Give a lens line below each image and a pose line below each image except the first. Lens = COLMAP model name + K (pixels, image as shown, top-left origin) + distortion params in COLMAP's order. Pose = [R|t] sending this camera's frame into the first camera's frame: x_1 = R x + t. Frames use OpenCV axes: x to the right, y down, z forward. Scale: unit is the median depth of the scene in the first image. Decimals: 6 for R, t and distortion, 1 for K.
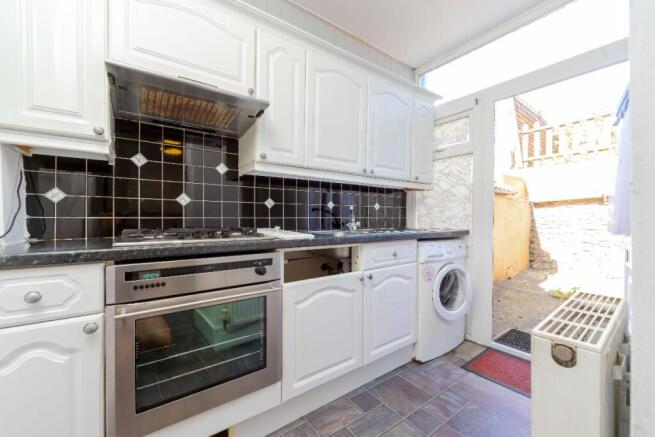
lens RADIAL K [[267.0, 0, 339.4], [0, 267.0, 215.4], [0, 0, 1]] dist [0.001436, 0.000692]
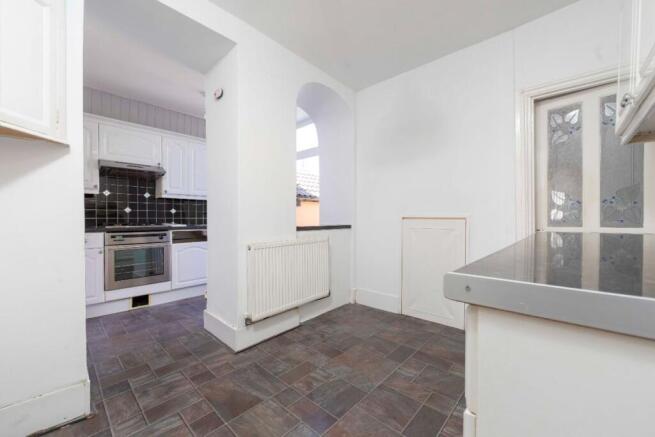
lens RADIAL K [[267.0, 0, 323.9], [0, 267.0, 218.1], [0, 0, 1]] dist [0.001436, 0.000692]
pose [[0.989432, -0.001248, 0.144989, 0.871289], [0.001261, 0.999999, 0.000000, 0.010763], [-0.144989, 0.000183, 0.989433, -1.766928]]
